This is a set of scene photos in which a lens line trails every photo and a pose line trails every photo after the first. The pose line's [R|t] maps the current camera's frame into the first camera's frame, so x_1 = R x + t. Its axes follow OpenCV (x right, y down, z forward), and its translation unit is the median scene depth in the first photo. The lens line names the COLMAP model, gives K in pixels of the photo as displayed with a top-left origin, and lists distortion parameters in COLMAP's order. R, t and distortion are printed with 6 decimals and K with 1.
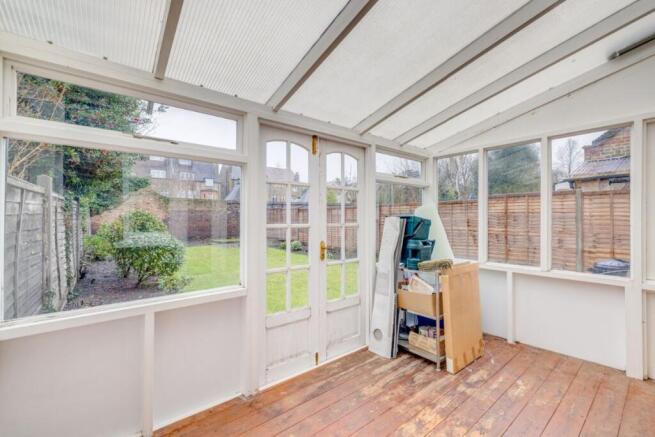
lens RADIAL K [[277.2, 0, 328.1], [0, 277.2, 217.2], [0, 0, 1]] dist [0.001855, 0.000200]
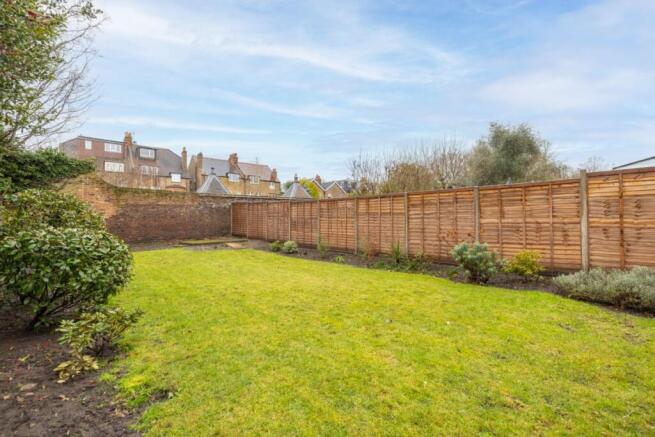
lens RADIAL K [[277.2, 0, 328.1], [0, 277.2, 217.2], [0, 0, 1]] dist [0.001855, 0.000200]
pose [[0.995304, -0.002214, 0.096770, -0.084130], [0.002573, 0.999990, -0.003584, 0.019545], [-0.096761, 0.003816, 0.995300, 0.196862]]
